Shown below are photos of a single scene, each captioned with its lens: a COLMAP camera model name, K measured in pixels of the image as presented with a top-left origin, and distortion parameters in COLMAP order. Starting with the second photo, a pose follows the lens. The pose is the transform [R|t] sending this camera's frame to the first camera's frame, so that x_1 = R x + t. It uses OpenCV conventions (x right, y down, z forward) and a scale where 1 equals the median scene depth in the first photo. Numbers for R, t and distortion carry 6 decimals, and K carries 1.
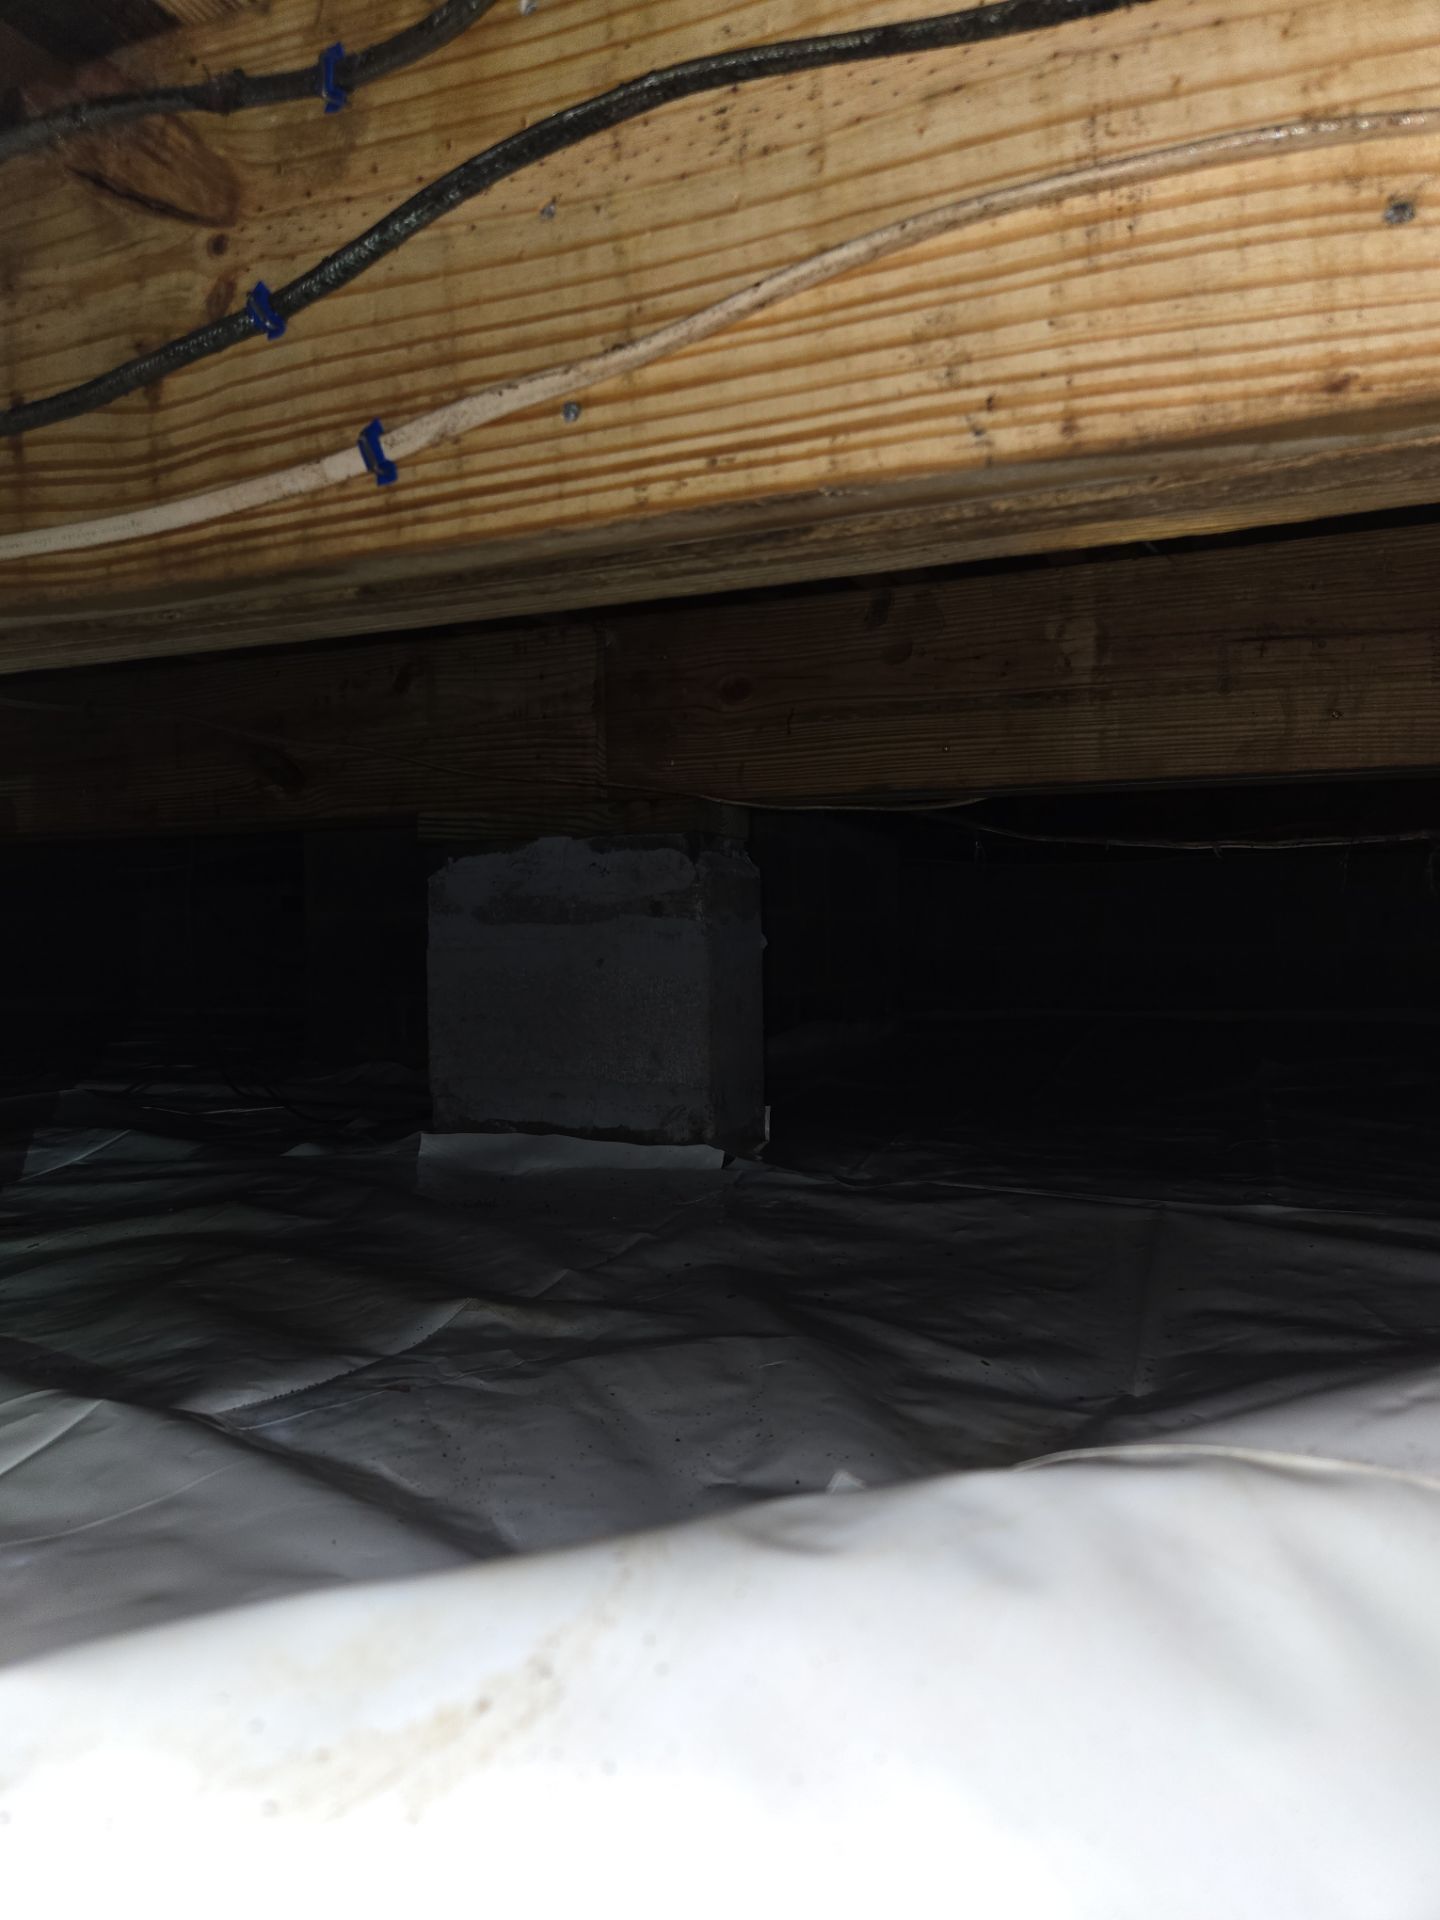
lens RADIAL K [[1341.5, 0, 726.6], [0, 1341.5, 948.5], [0, 0, 1]] dist [0.073140, -0.059595]
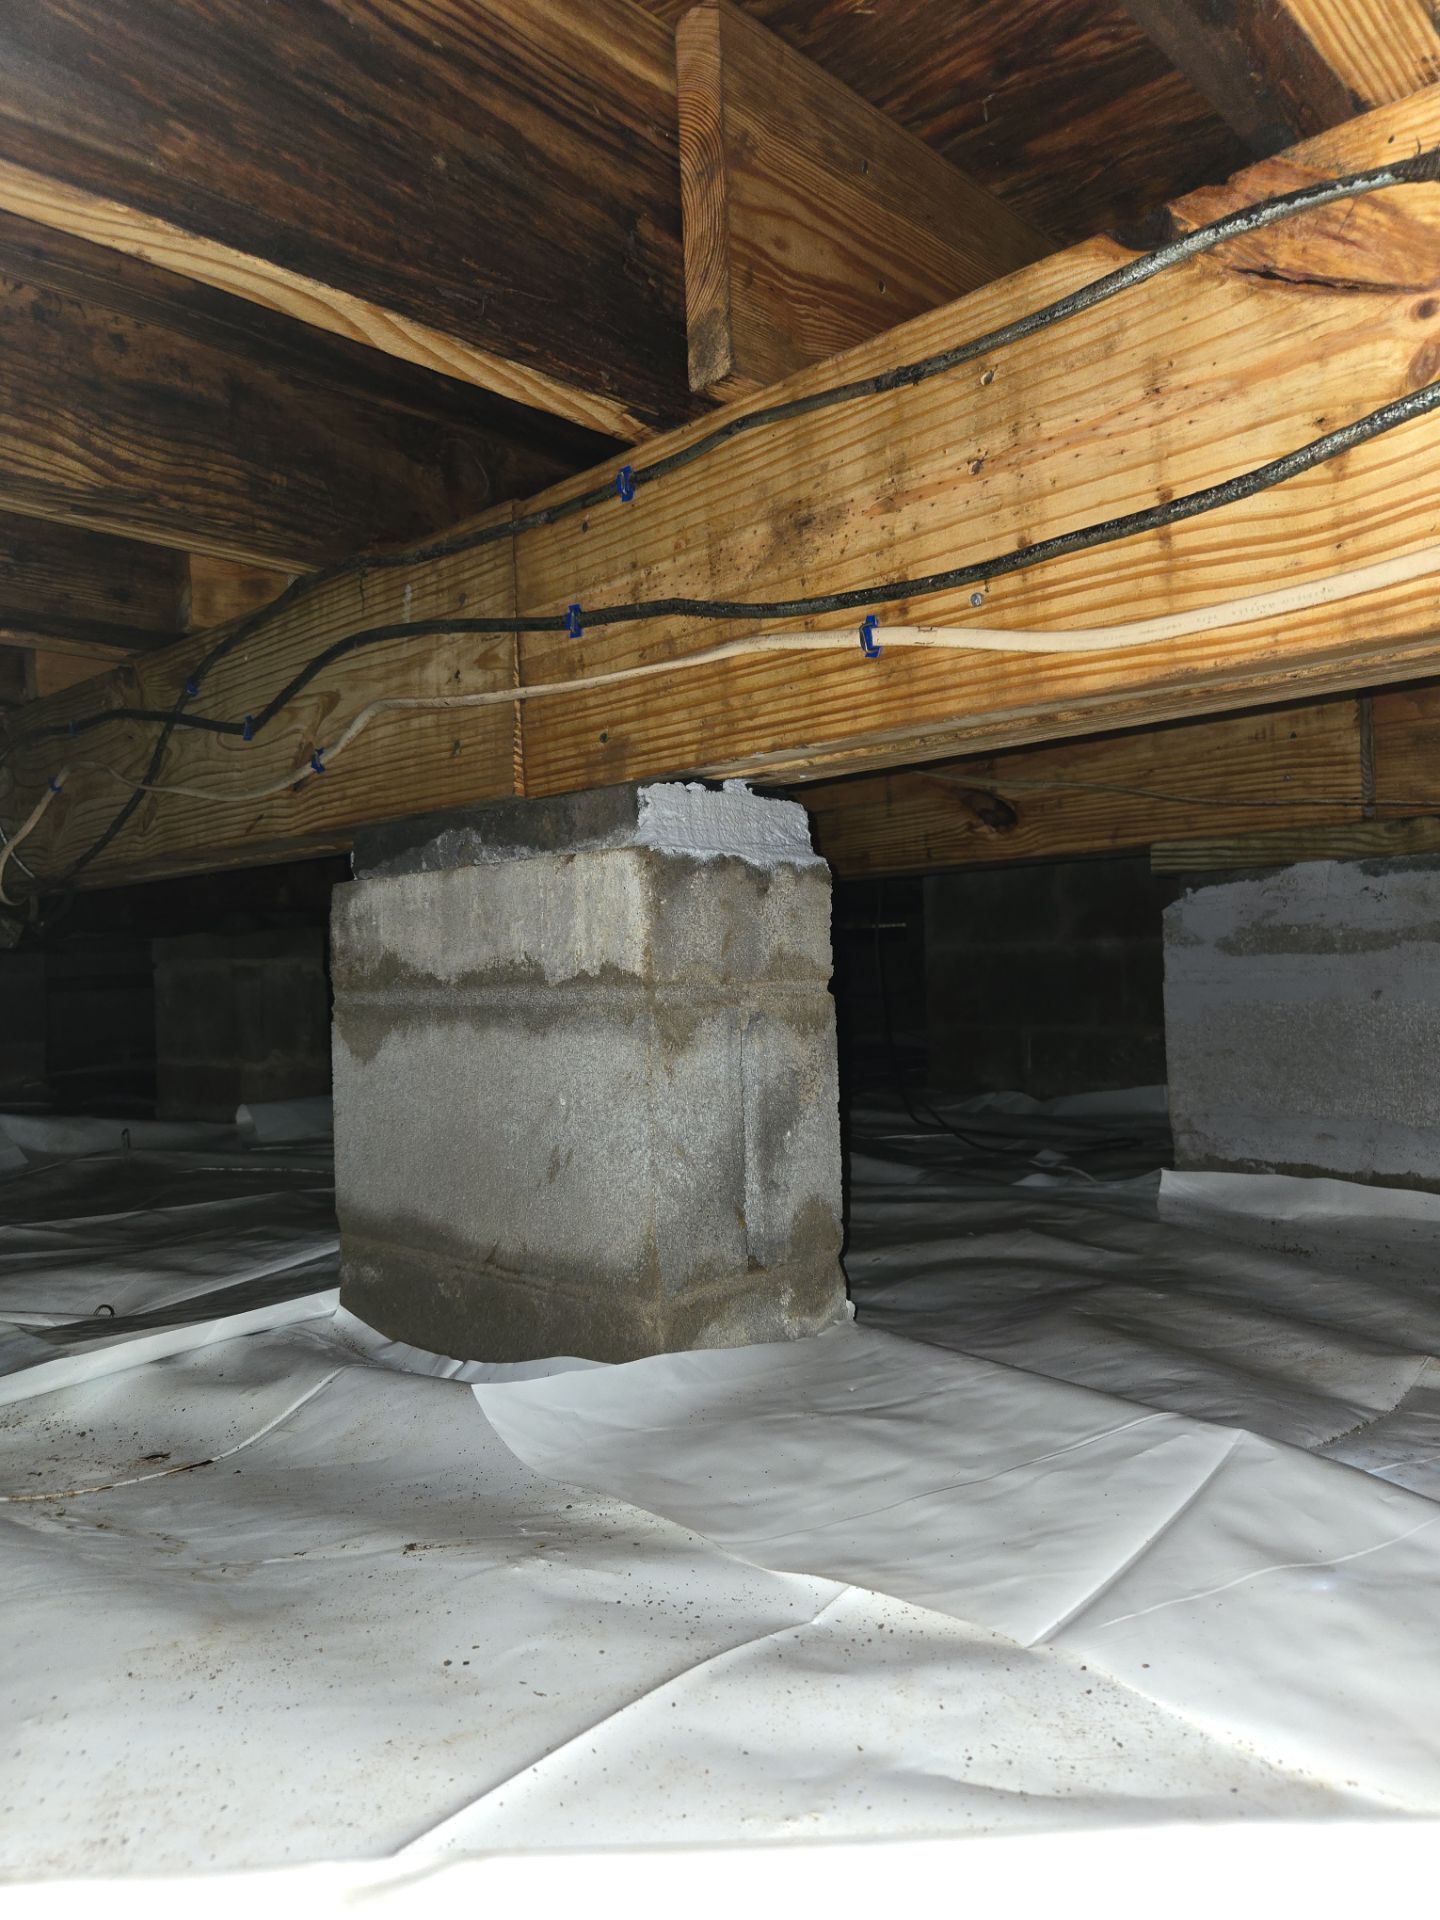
lens RADIAL K [[1341.5, 0, 646.8], [0, 1341.5, 947.5], [0, 0, 1]] dist [0.073140, -0.059595]
pose [[0.926223, -0.025116, -0.376139, -0.219894], [0.017945, 0.999585, -0.022556, -0.010349], [0.376549, 0.014142, 0.926289, -0.065546]]
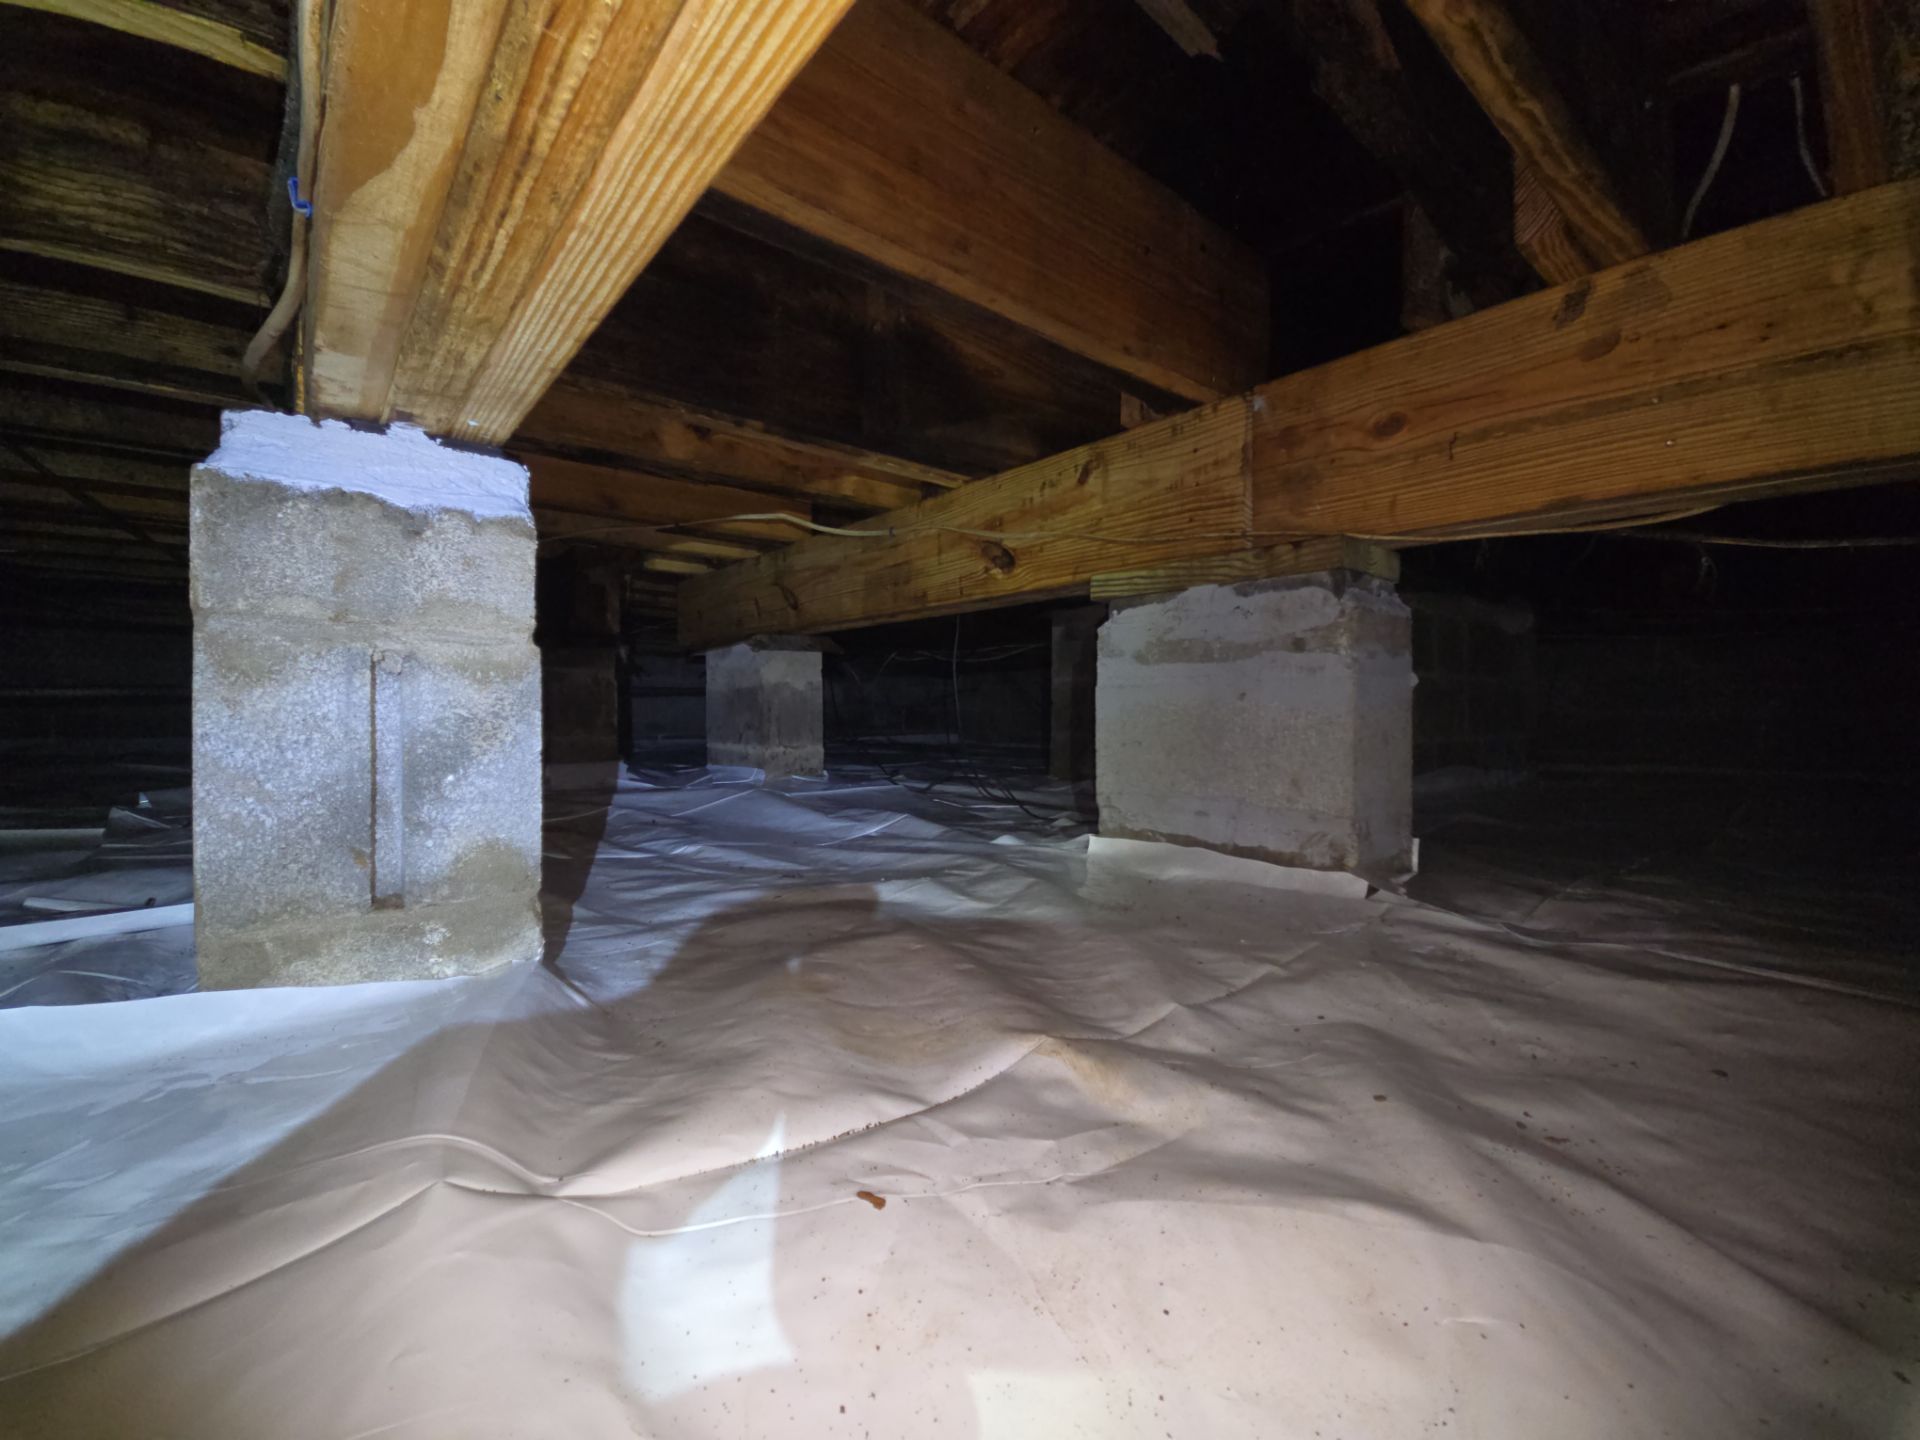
lens RADIAL K [[769.1, 0, 953.4], [0, 769.1, 719.0], [0, 0, 1]] dist [0.003867, -0.002900]
pose [[0.880828, 0.015346, -0.473188, -0.004287], [-0.015689, 0.999872, 0.003222, 0.032880], [0.473176, 0.004586, 0.880956, 0.351123]]
